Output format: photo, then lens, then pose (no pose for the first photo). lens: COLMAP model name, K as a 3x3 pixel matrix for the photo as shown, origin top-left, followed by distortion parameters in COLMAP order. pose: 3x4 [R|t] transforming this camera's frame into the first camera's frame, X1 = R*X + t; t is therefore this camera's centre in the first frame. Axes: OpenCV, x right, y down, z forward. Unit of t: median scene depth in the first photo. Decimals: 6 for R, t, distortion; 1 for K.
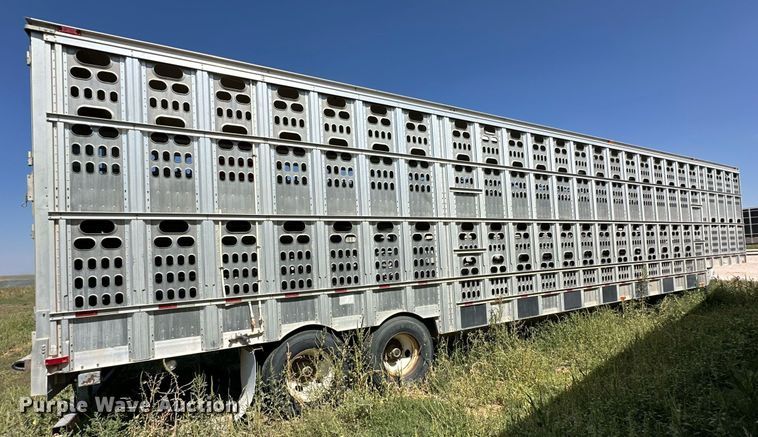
lens RADIAL K [[210.2, 0, 379.5], [0, 210.2, 251.1], [0, 0, 1]] dist [-0.001871, -0.000030]
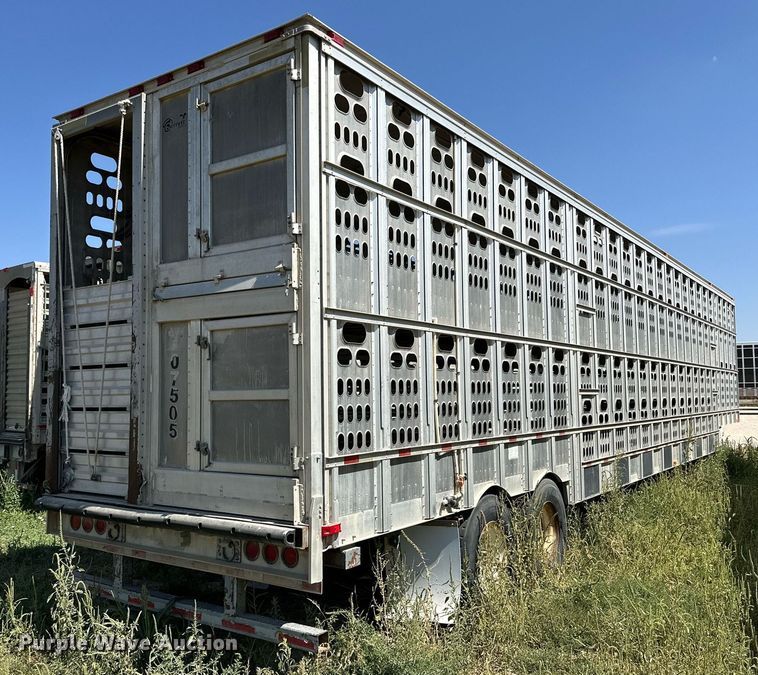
lens RADIAL K [[686.7, 0, 378.9], [0, 686.7, 347.8], [0, 0, 1]] dist [0.134450, -0.003304]
pose [[0.802693, 0.077658, 0.591314, -1.559535], [-0.040969, 0.996324, -0.075234, 0.058316], [-0.594983, 0.036164, 0.802924, -0.507513]]
